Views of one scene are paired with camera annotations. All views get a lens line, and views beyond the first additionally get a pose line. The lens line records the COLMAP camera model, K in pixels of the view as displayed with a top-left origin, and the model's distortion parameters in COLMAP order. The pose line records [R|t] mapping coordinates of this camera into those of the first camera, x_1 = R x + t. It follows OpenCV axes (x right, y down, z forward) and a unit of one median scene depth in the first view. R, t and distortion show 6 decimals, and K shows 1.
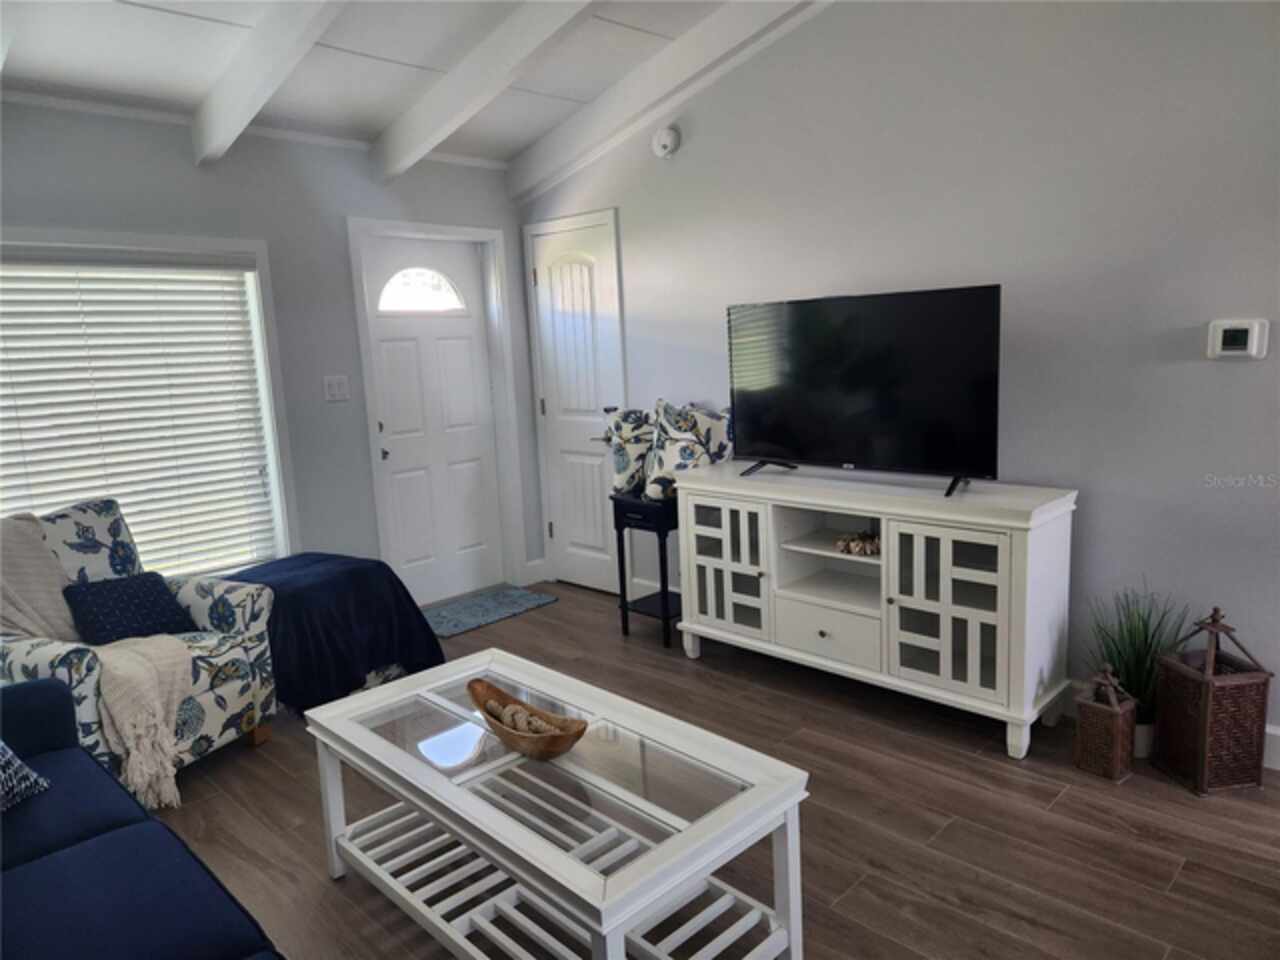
lens RADIAL K [[855.2, 0, 640.0], [0, 855.2, 480.0], [0, 0, 1]] dist [0.003178, 0.000875]
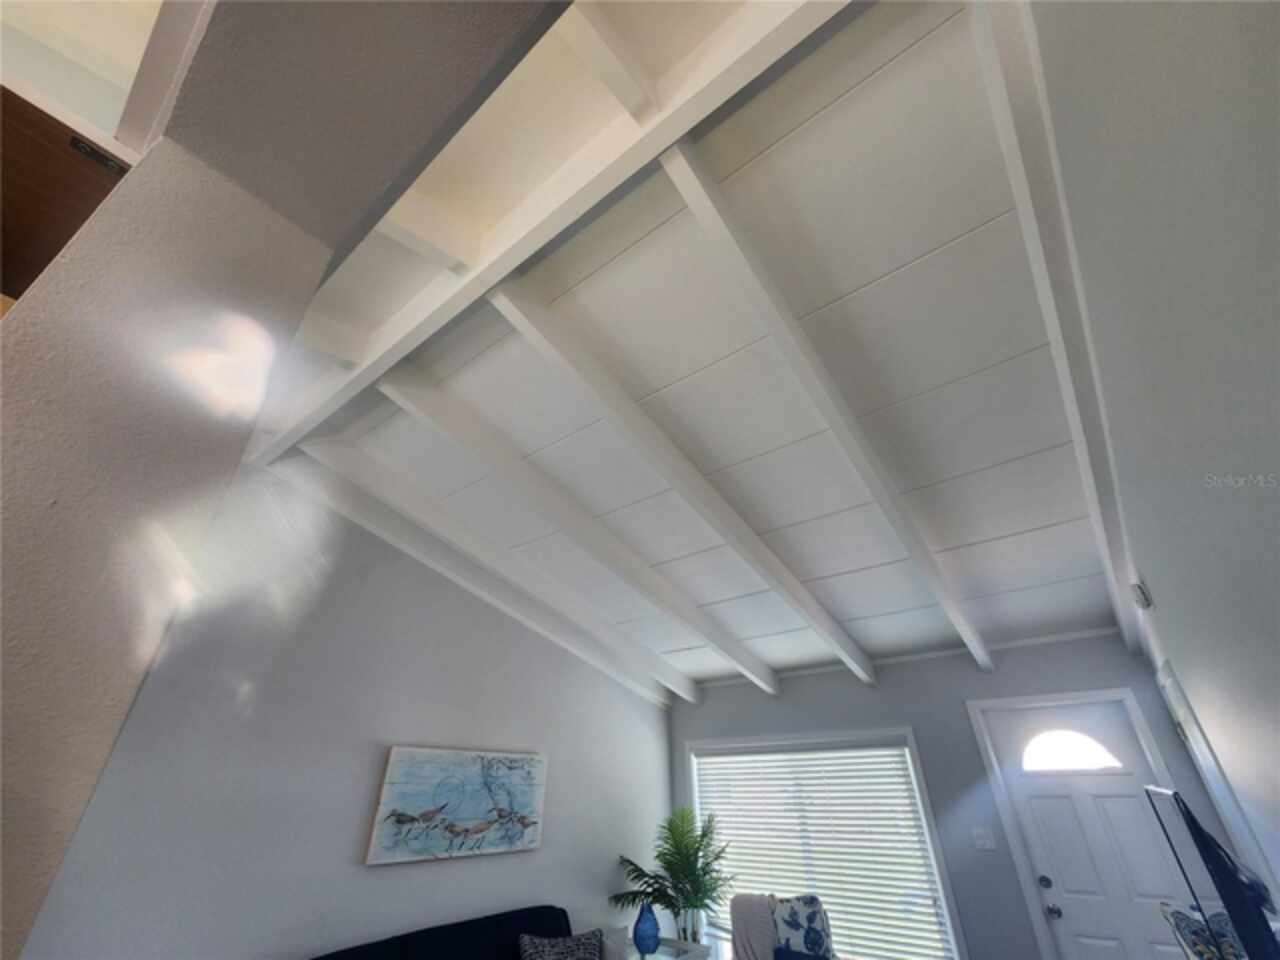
lens RADIAL K [[522.3, 0, 640.0], [0, 522.3, 480.0], [0, 0, 1]] dist [-0.018355, 0.000019]
pose [[0.112956, -0.468955, -0.875969, 0.654402], [-0.160754, 0.861371, -0.481869, -0.143533], [0.980510, 0.195246, 0.021911, 0.435620]]
